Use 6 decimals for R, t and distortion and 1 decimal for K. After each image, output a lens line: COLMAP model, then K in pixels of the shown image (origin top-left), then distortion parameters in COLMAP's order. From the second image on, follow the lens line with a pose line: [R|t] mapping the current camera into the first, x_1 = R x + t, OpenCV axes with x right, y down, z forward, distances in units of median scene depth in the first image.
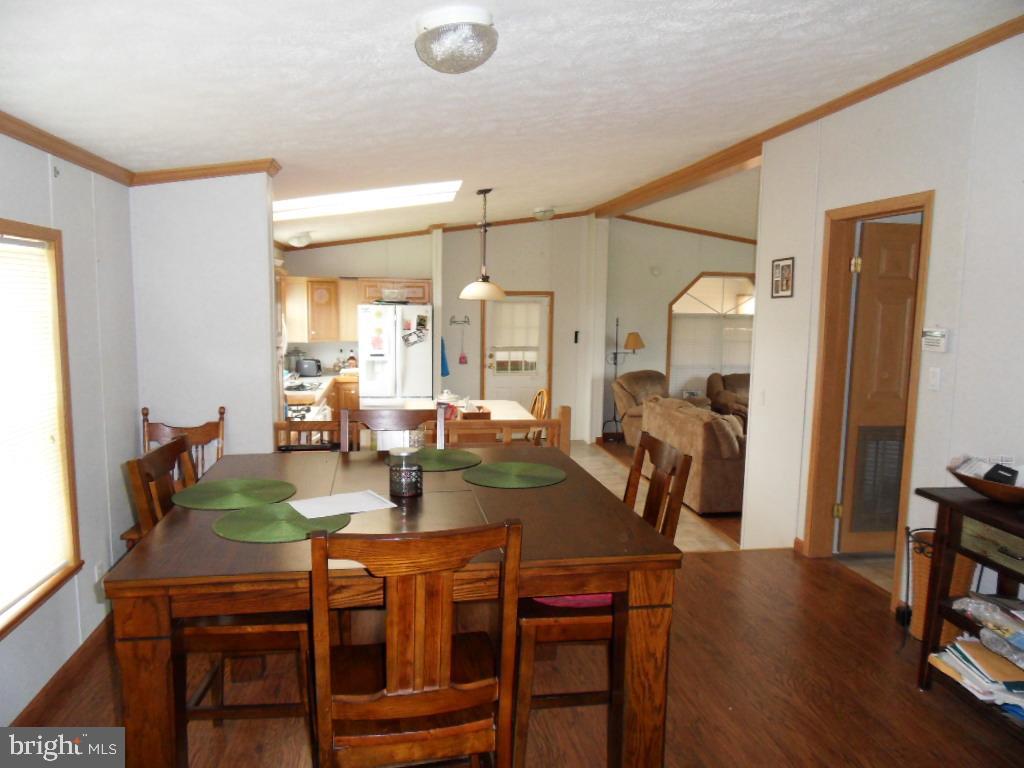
lens RADIAL K [[766.4, 0, 510.5], [0, 766.4, 385.0], [0, 0, 1]] dist [0.002097, 0.000934]
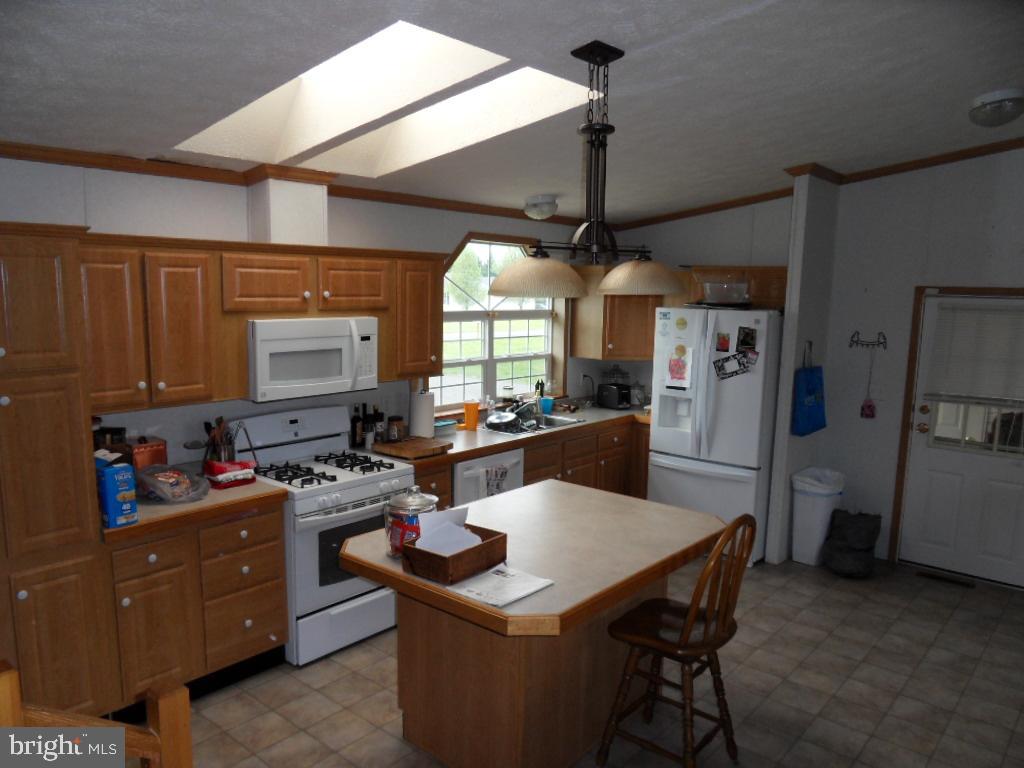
lens RADIAL K [[766.4, 0, 513.0], [0, 766.4, 383.5], [0, 0, 1]] dist [0.002097, 0.000934]
pose [[0.652729, 0.095349, -0.751567, 0.203656], [-0.100256, 0.994195, 0.039058, -0.052199], [0.750928, 0.049855, 0.658499, 0.469995]]
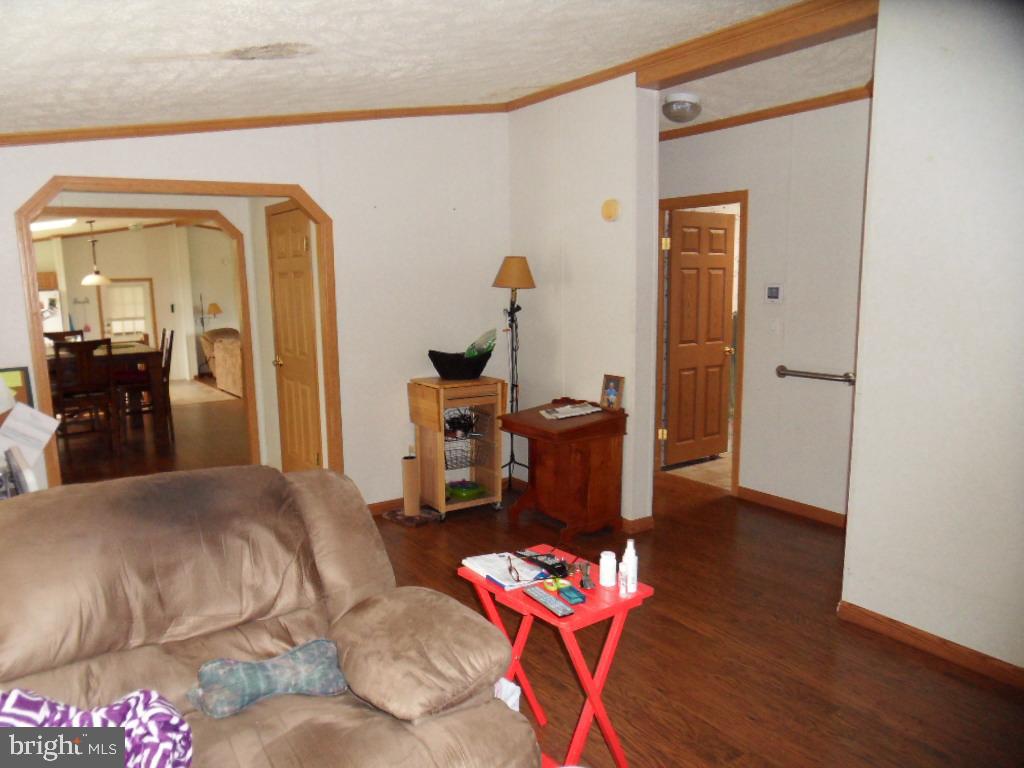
lens RADIAL K [[766.4, 0, 487.1], [0, 766.4, 394.1], [0, 0, 1]] dist [0.002097, 0.000934]
pose [[0.909252, -0.102253, 0.403491, 0.028224], [0.086737, 0.994622, 0.056600, 0.076828], [-0.407109, -0.016467, 0.913231, -0.644638]]
